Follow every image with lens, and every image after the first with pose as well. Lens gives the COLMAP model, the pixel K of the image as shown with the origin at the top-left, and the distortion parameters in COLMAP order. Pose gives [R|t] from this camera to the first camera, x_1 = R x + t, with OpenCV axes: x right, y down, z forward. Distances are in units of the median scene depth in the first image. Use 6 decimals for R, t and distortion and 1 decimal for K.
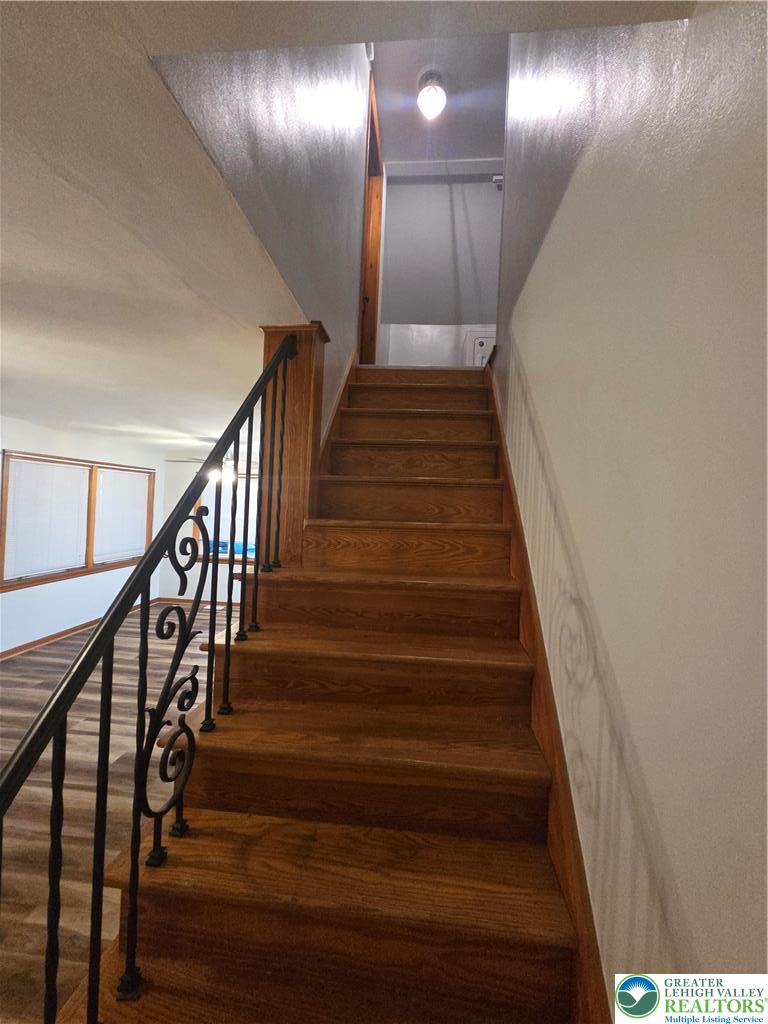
lens RADIAL K [[414.4, 0, 387.0], [0, 414.4, 505.6], [0, 0, 1]] dist [0.003097, -0.000833]
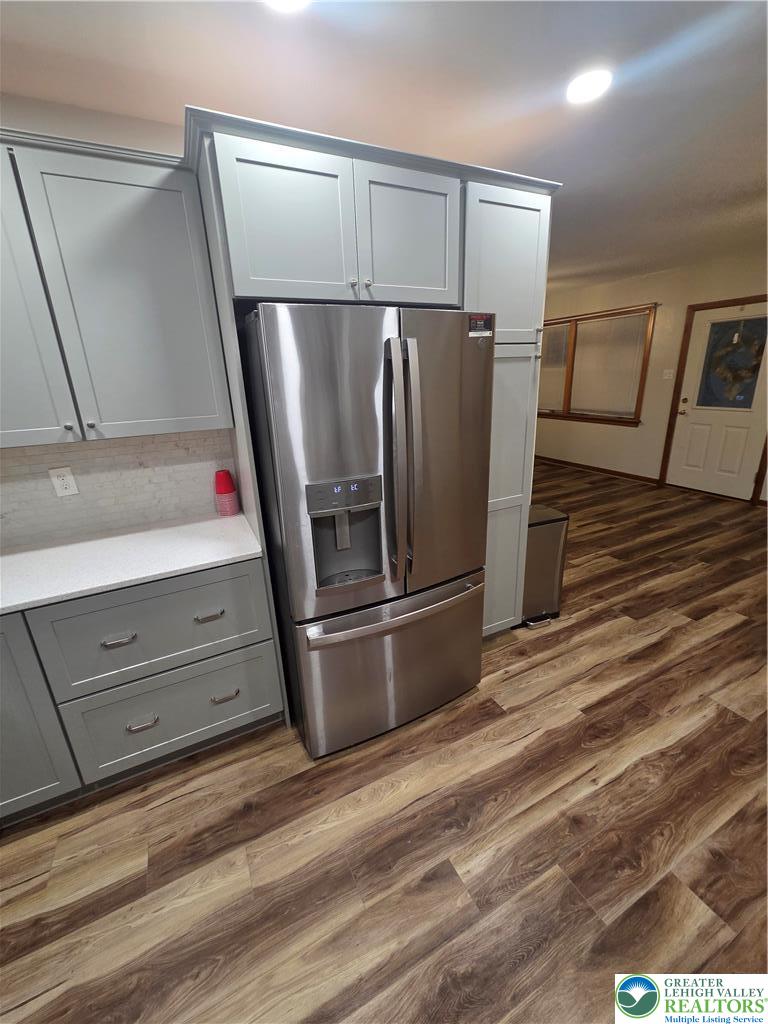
lens RADIAL K [[414.4, 0, 387.0], [0, 414.4, 505.6], [0, 0, 1]] dist [0.003097, -0.000833]
pose [[-0.850986, 0.151504, -0.502861, 0.334276], [0.002957, 0.958854, 0.283884, 0.072026], [0.525180, 0.240095, -0.816419, 1.193084]]
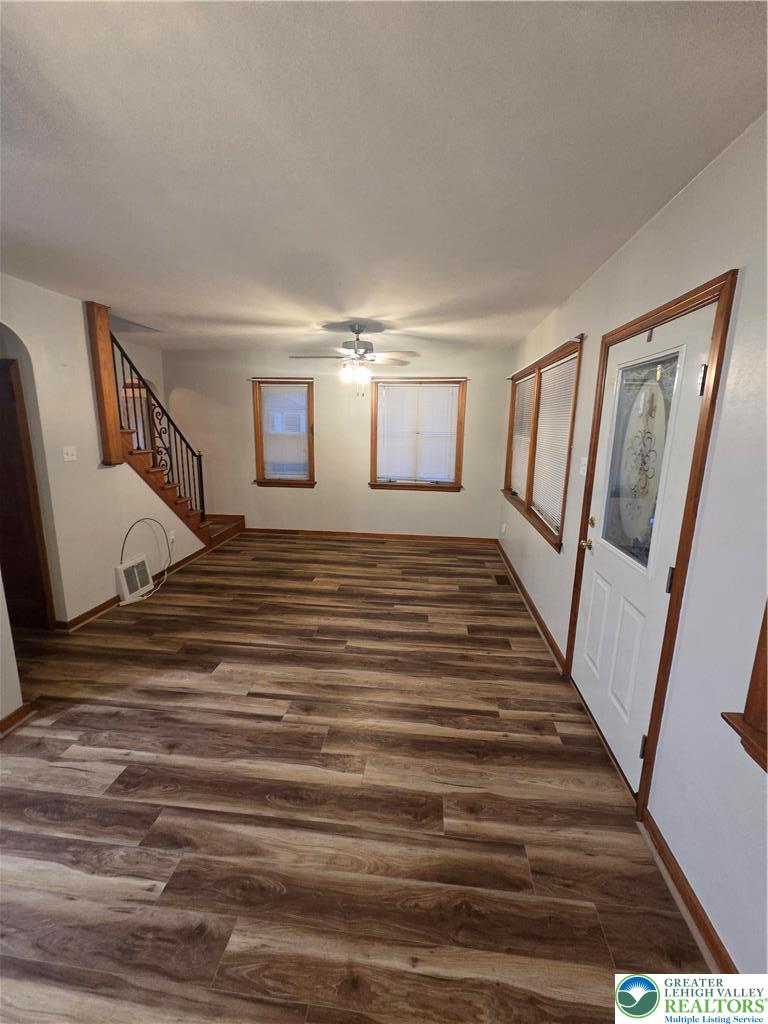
lens RADIAL K [[414.4, 0, 387.0], [0, 414.4, 505.6], [0, 0, 1]] dist [0.003097, -0.000833]
pose [[-0.998138, -0.060291, 0.009249, -0.646738], [-0.057310, 0.978882, 0.196231, 0.009259], [-0.020885, 0.195336, -0.980514, 1.173648]]
